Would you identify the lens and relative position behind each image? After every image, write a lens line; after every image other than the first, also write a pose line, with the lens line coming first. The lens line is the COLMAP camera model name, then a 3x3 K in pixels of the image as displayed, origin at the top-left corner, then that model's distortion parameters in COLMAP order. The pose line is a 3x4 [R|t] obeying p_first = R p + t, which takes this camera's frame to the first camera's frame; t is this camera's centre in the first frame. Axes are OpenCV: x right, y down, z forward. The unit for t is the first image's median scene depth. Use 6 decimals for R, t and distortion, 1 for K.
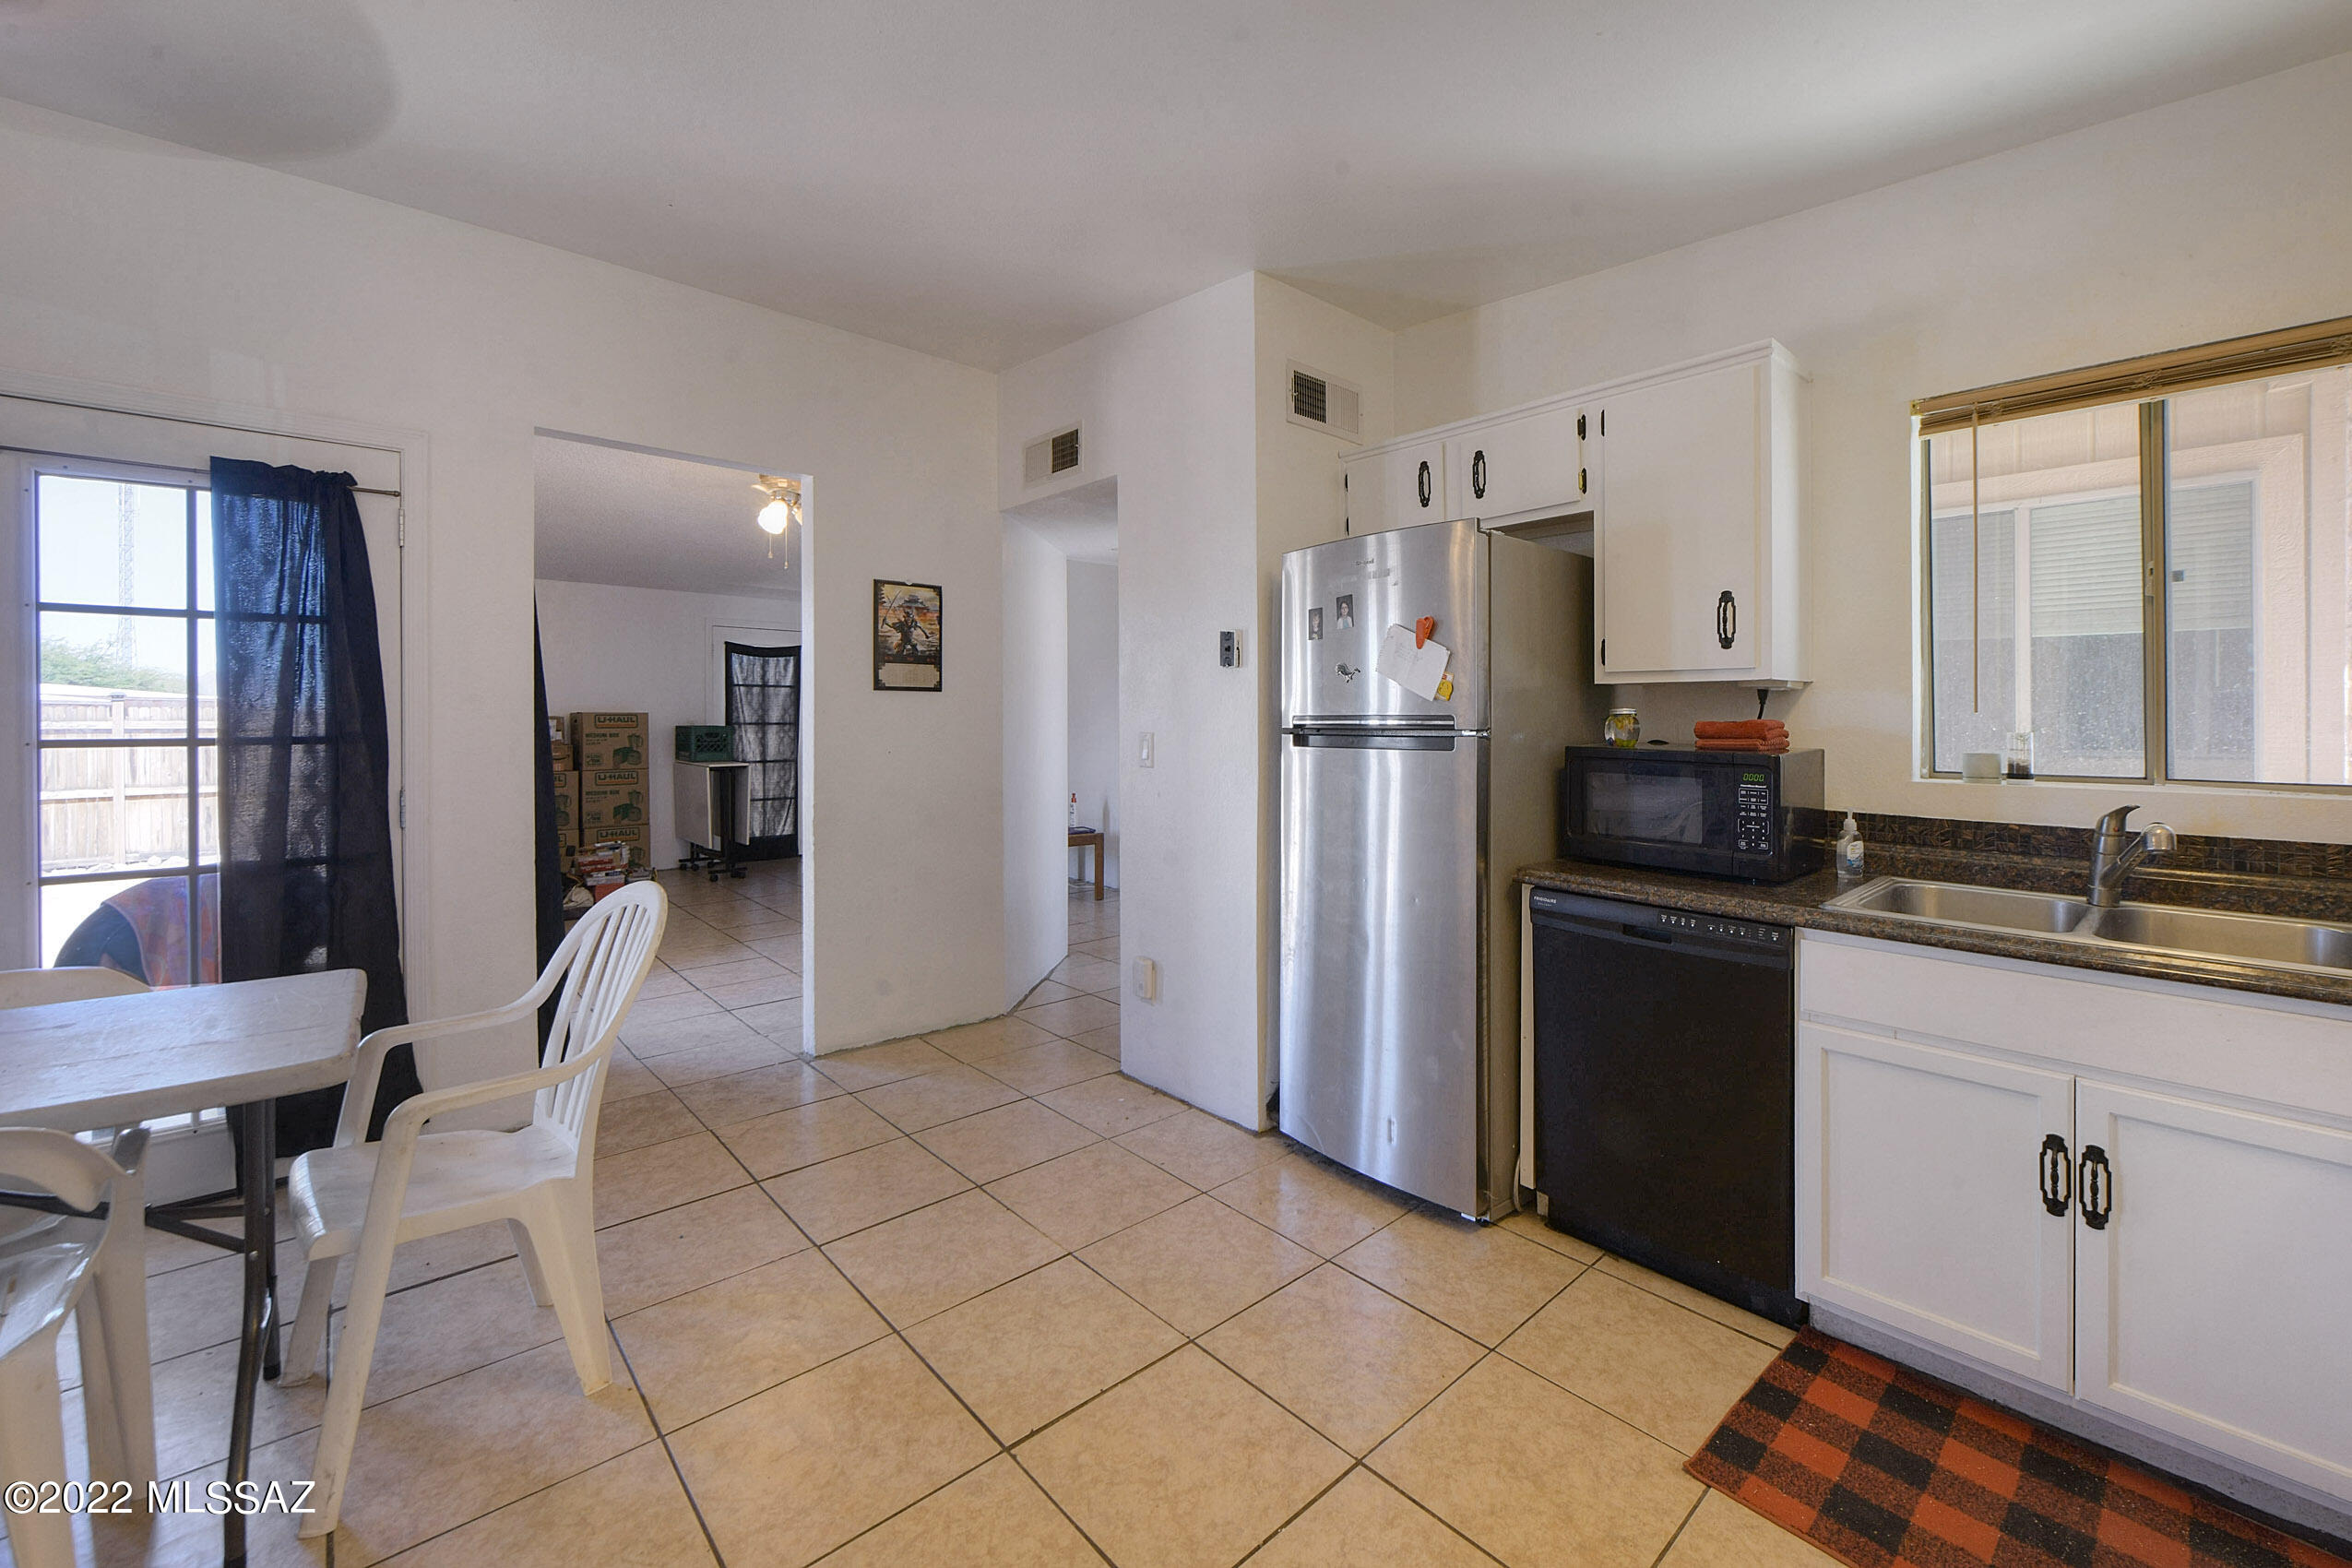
lens RADIAL K [[980.4, 0, 1314.5], [0, 980.4, 720.3], [0, 0, 1]] dist [-0.006904, 0.000254]
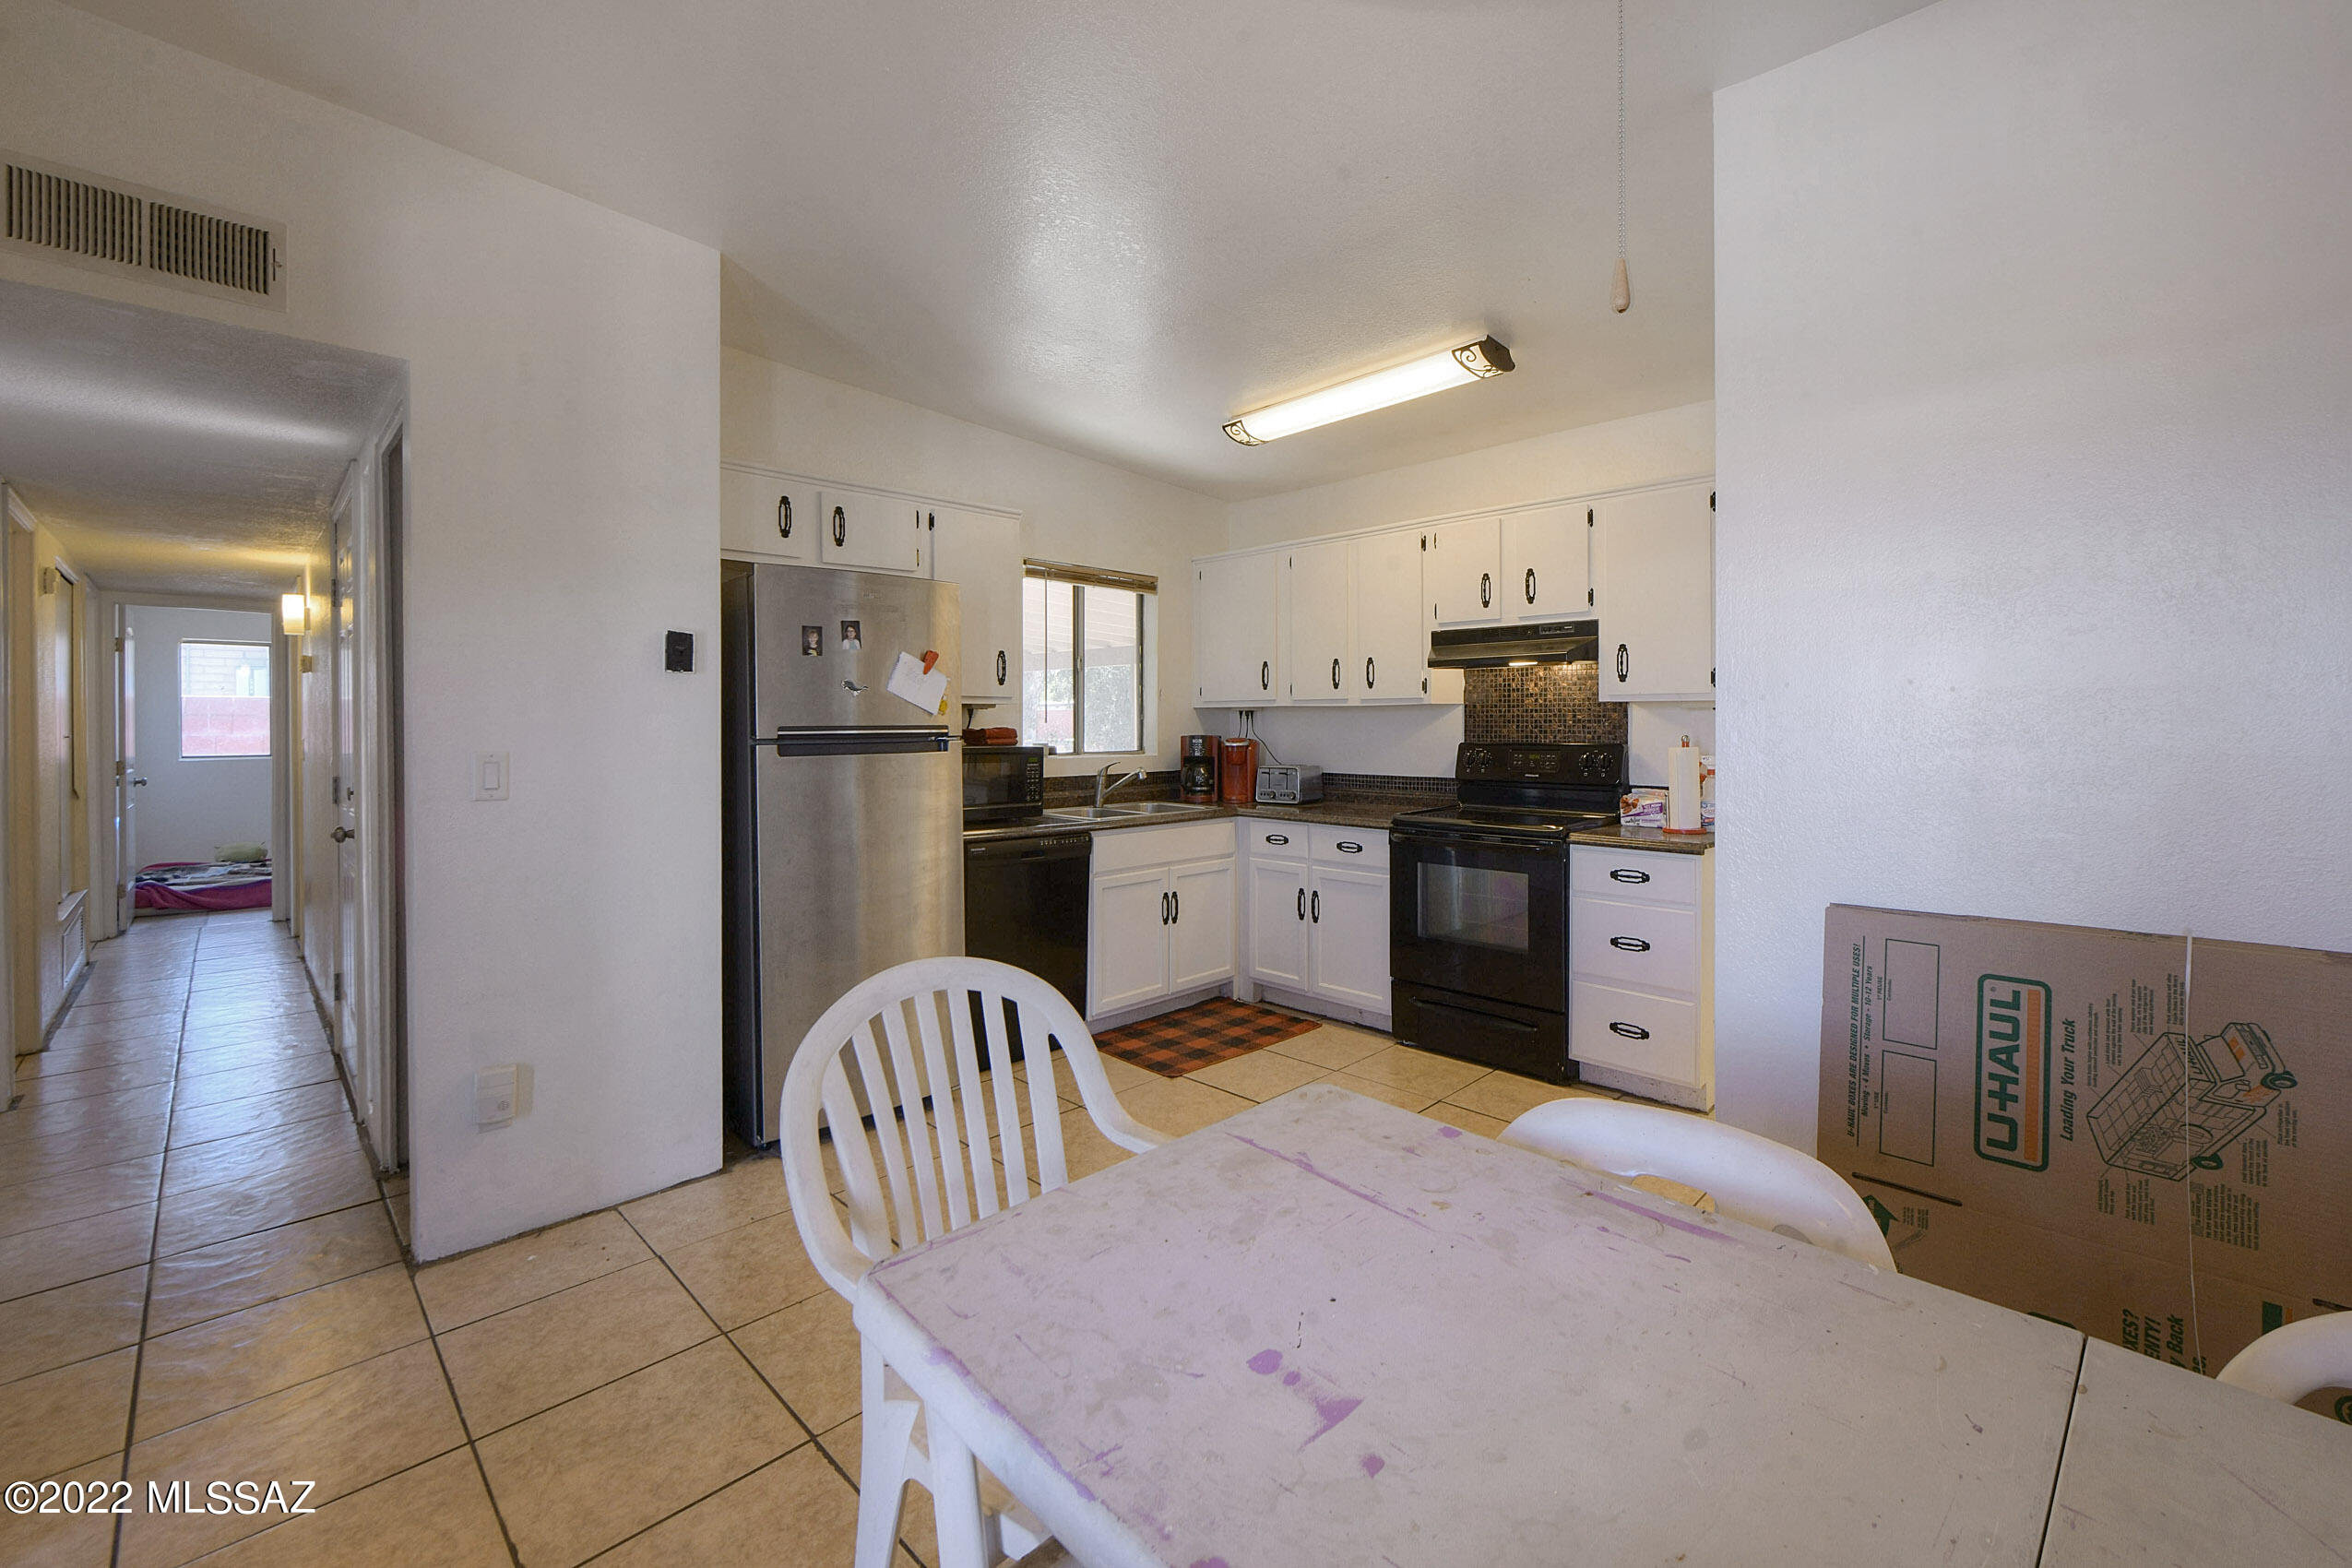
lens RADIAL K [[939.1, 0, 1172.6], [0, 939.1, 731.4], [0, 0, 1]] dist [-0.000226, -0.000035]
pose [[0.006352, -0.010122, 0.999929, -1.255056], [0.005725, 0.999933, 0.010086, -0.008737], [-0.999963, 0.005661, 0.006409, 0.737360]]
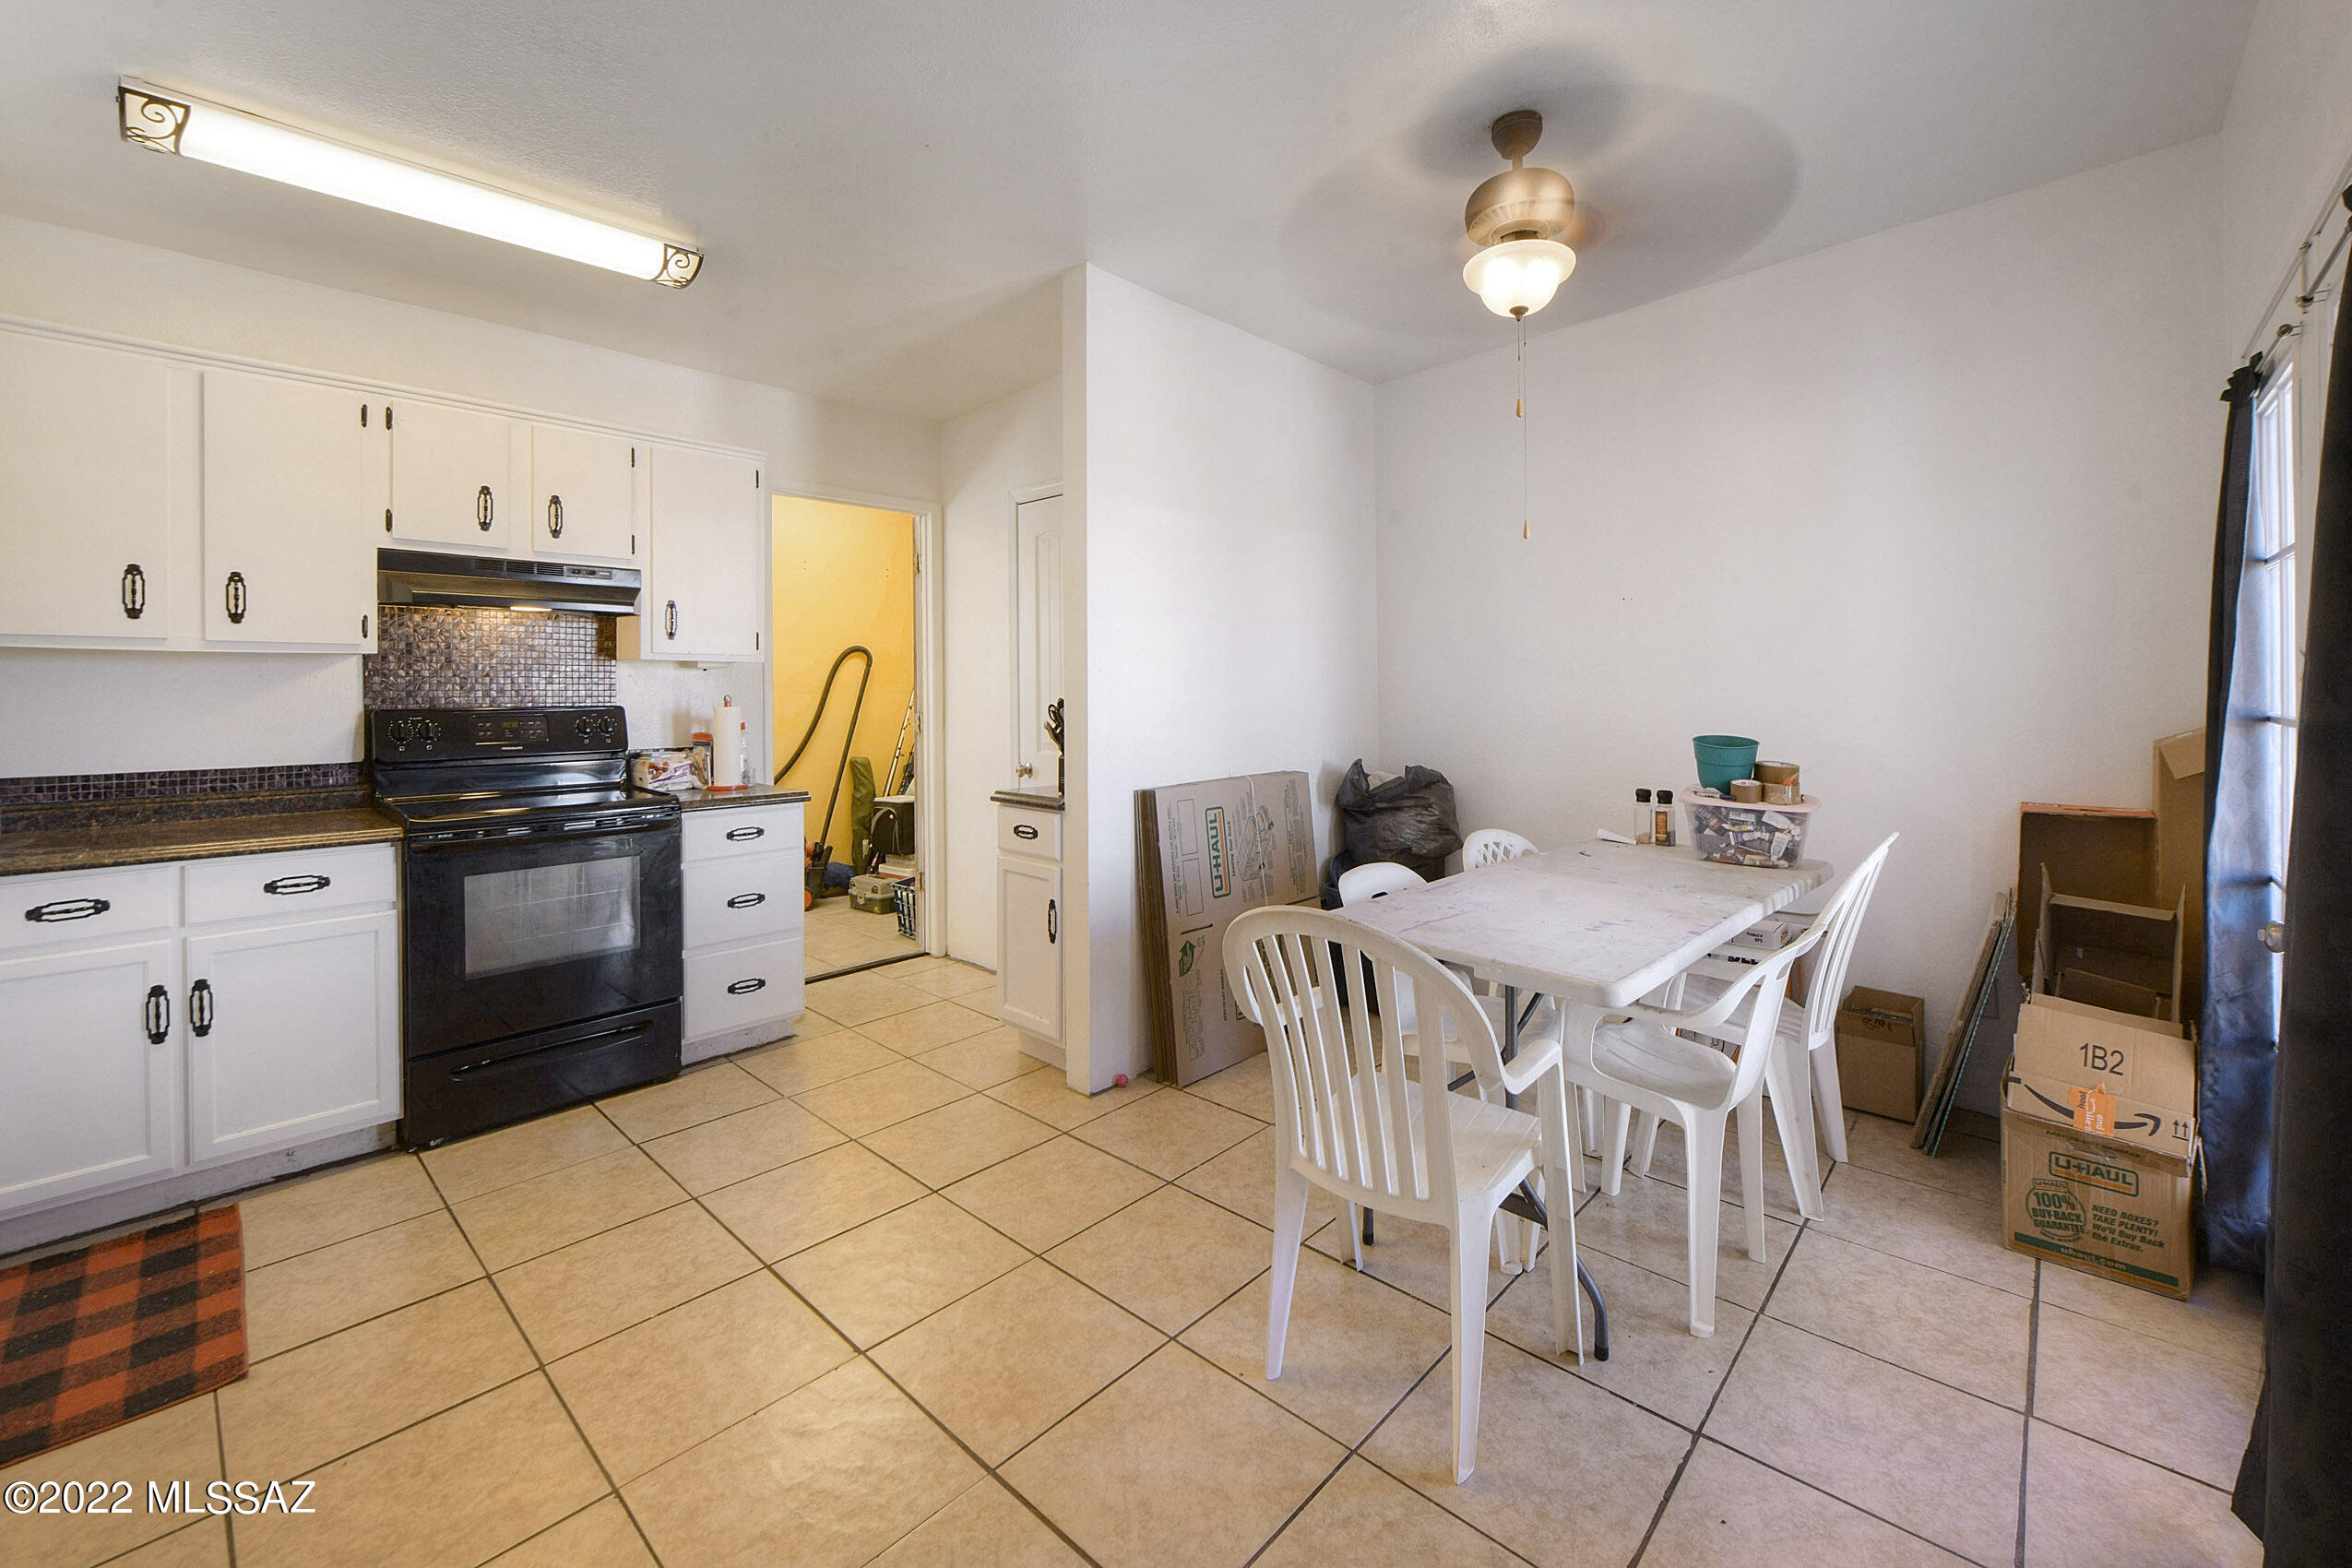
lens RADIAL K [[963.9, 0, 1274.0], [0, 963.9, 685.6], [0, 0, 1]] dist [0.000013, 0.000010]
pose [[-0.997379, -0.000919, -0.072343, -0.505249], [-0.001147, 0.999994, 0.003118, -0.004610], [0.072340, 0.003193, -0.997375, 1.627412]]
